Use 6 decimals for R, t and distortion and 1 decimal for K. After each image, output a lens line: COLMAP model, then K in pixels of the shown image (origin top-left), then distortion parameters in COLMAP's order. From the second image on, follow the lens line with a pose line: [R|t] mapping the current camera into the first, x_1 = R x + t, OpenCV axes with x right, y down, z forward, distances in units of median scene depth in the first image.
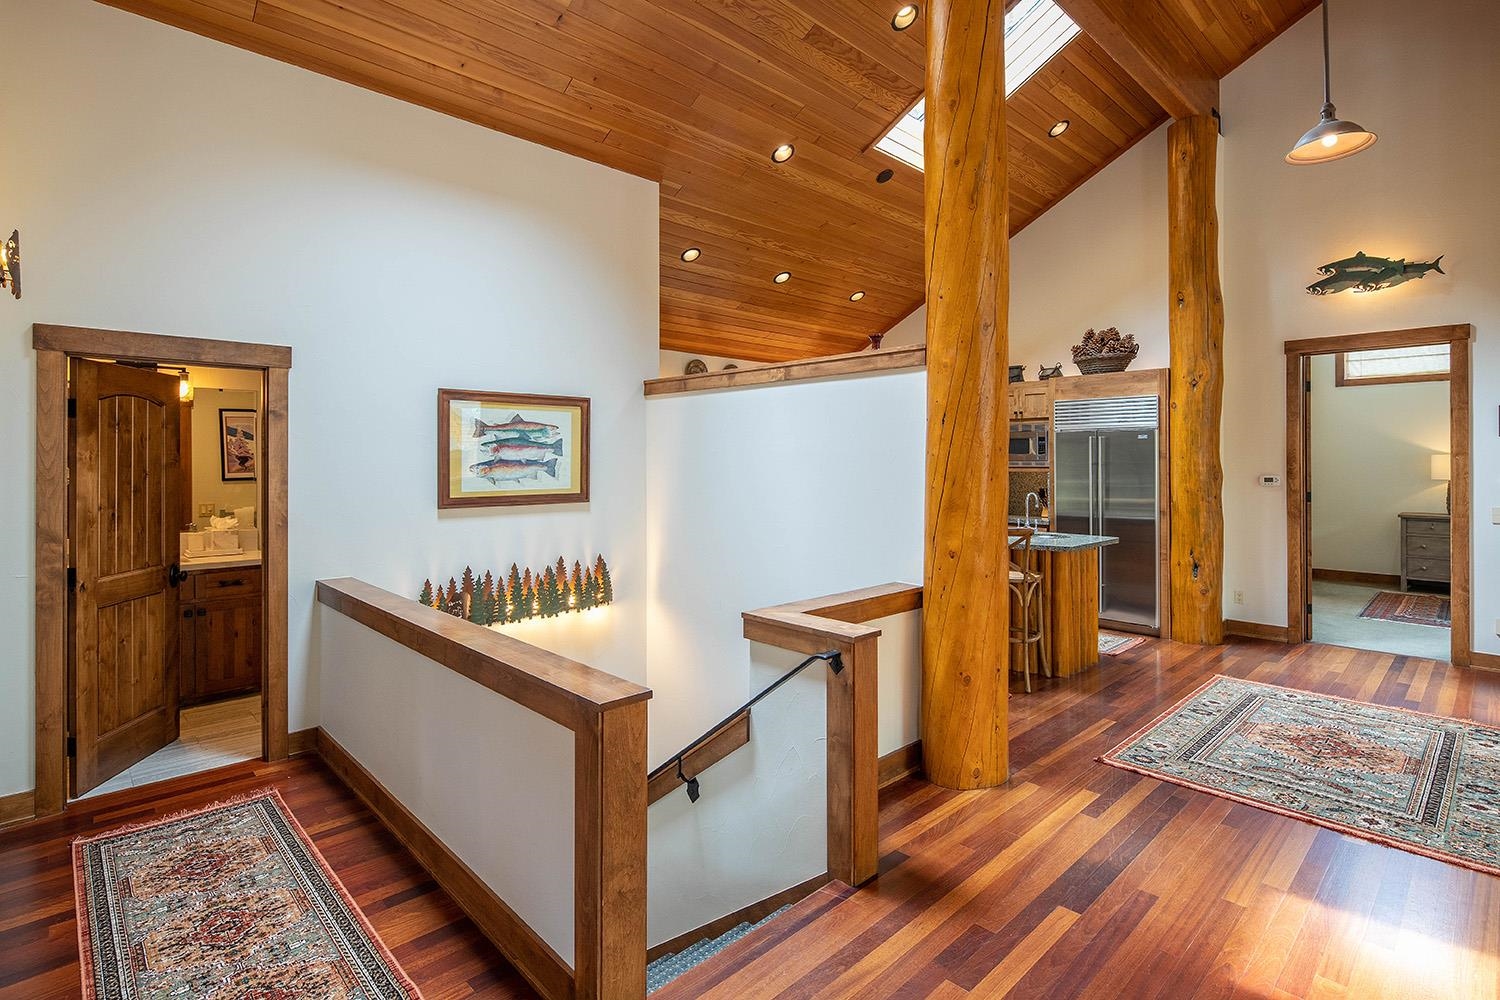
lens RADIAL K [[732.5, 0, 750.8], [0, 732.5, 461.0], [0, 0, 1]] dist [0.006246, -0.004531]
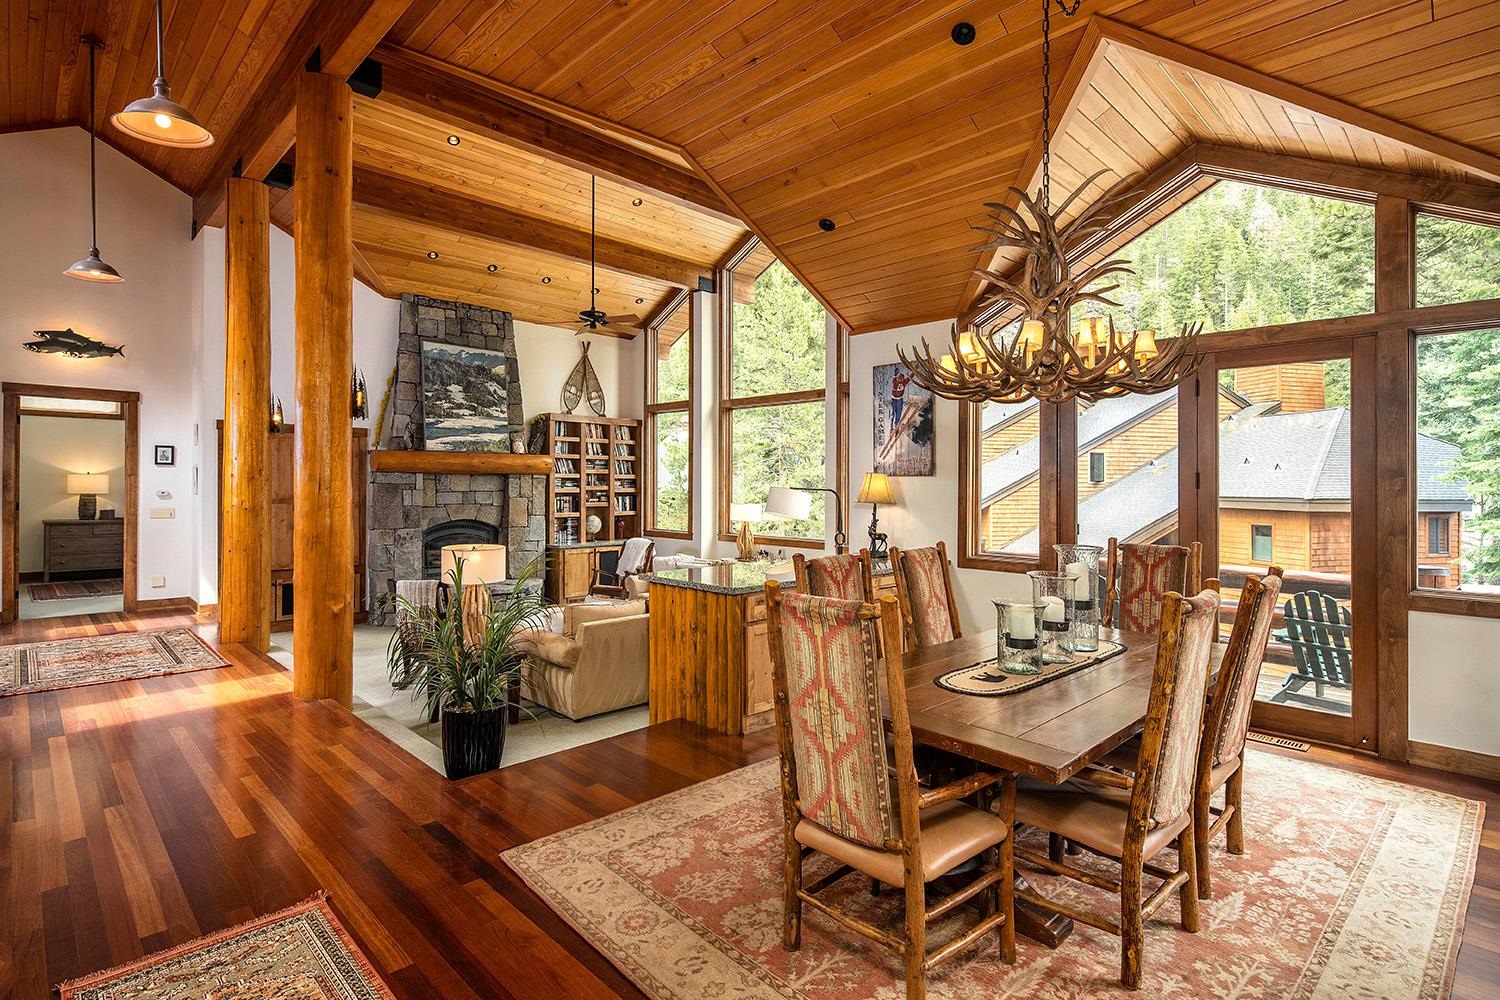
lens RADIAL K [[732.5, 0, 759.7], [0, 732.5, 502.7], [0, 0, 1]] dist [0.006246, -0.004531]
pose [[-0.030488, -0.021142, 0.999312, -0.593320], [-0.010971, 0.999723, 0.020816, 0.002558], [-0.999475, -0.010329, -0.030712, -0.264196]]
